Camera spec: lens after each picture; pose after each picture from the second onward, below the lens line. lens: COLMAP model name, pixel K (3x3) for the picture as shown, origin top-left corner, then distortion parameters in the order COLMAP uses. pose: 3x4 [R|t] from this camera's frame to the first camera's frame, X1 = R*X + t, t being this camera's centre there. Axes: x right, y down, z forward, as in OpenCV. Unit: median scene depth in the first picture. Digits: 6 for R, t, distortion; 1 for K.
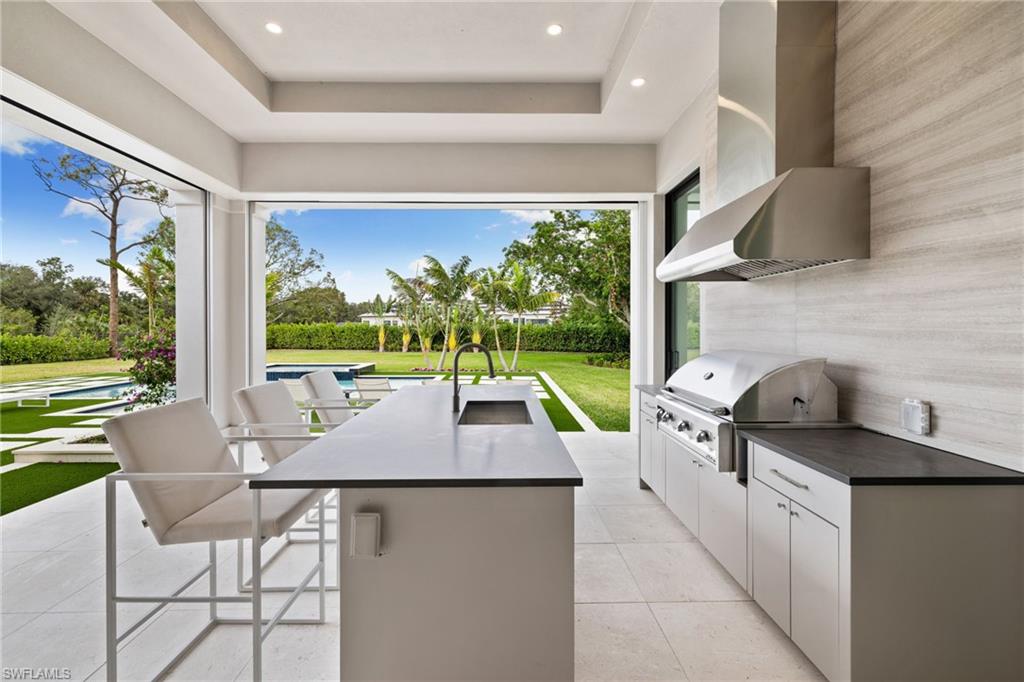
lens RADIAL K [[430.3, 0, 503.6], [0, 430.3, 328.8], [0, 0, 1]] dist [0.000121, -0.000017]
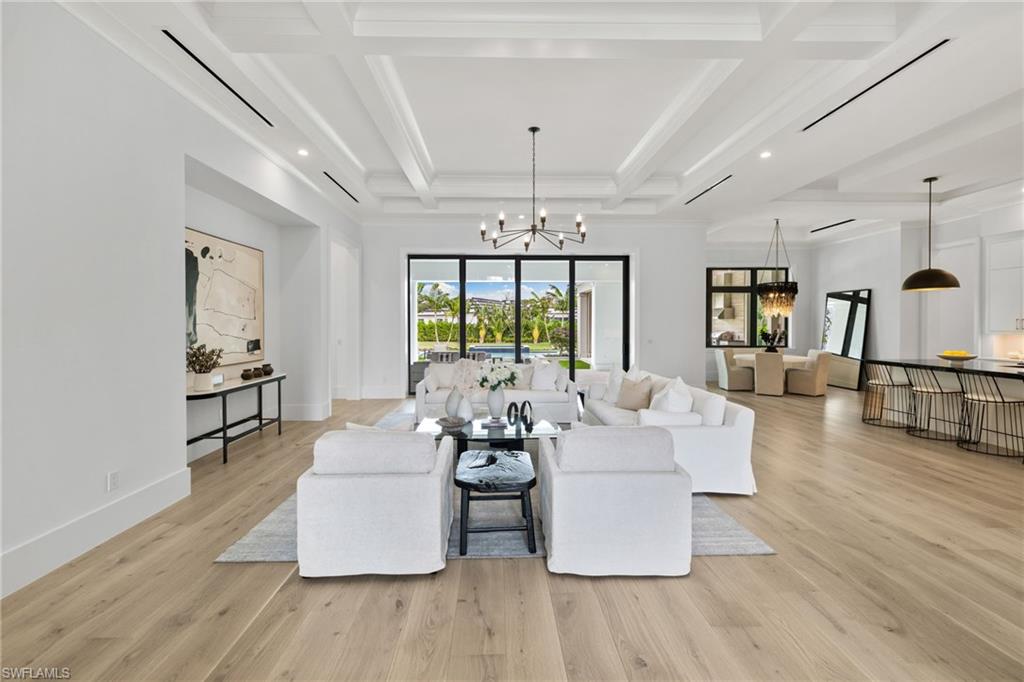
lens RADIAL K [[434.5, 0, 505.8], [0, 434.5, 321.7], [0, 0, 1]] dist [0.001824, 0.000599]
pose [[0.999759, -0.003570, 0.021646, -0.261197], [0.003718, 0.999970, -0.006775, -0.005100], [-0.021621, 0.006854, 0.999743, -0.508749]]
